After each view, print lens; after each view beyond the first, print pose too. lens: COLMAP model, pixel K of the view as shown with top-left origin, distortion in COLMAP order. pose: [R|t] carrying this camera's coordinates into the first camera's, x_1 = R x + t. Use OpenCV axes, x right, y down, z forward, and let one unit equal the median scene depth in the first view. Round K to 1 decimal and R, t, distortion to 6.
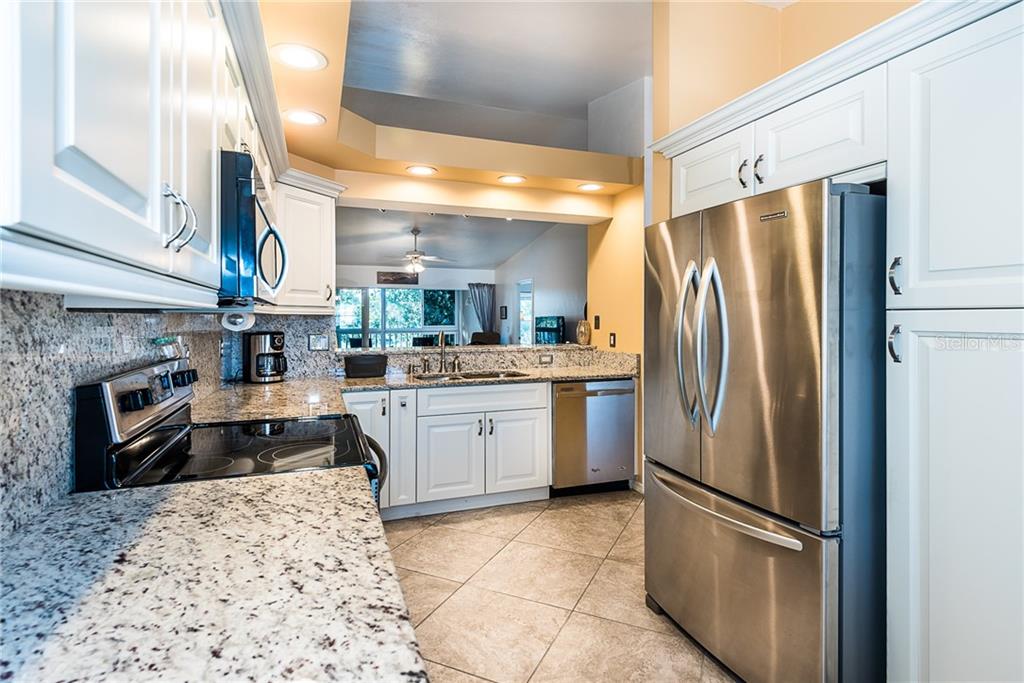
lens RADIAL K [[488.6, 0, 511.4], [0, 488.6, 317.0], [0, 0, 1]] dist [-0.003018, -0.007595]
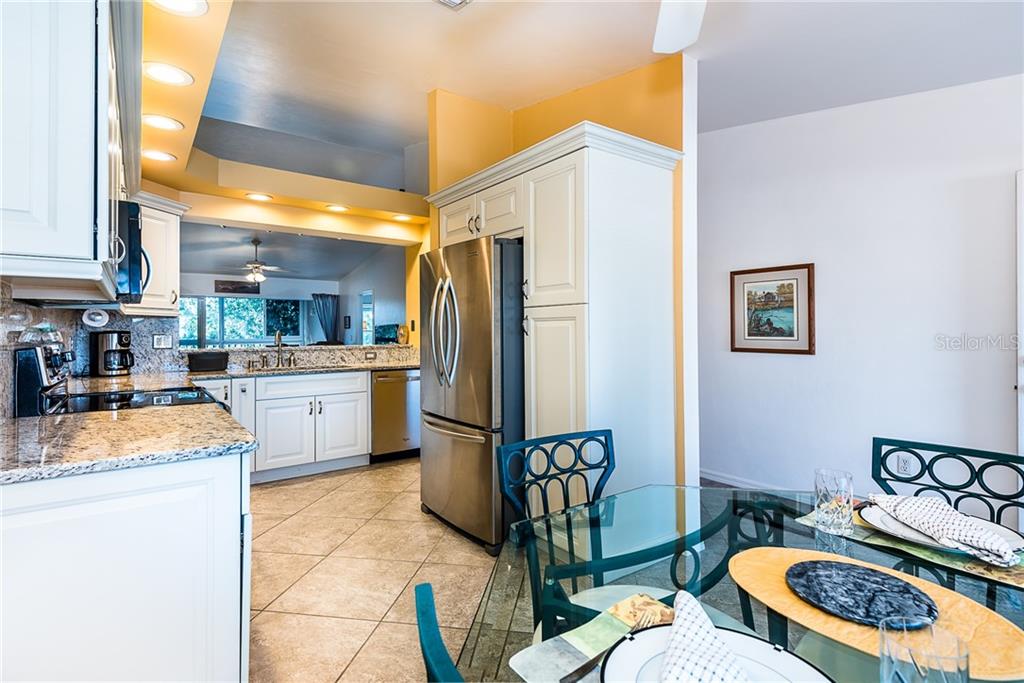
lens RADIAL K [[488.6, 0, 473.9], [0, 488.6, 335.9], [0, 0, 1]] dist [-0.003018, -0.007595]
pose [[0.975218, 0.000328, 0.221246, 0.065163], [-0.002818, 0.999936, 0.010940, 0.028066], [-0.221229, -0.011292, 0.975157, -0.294208]]
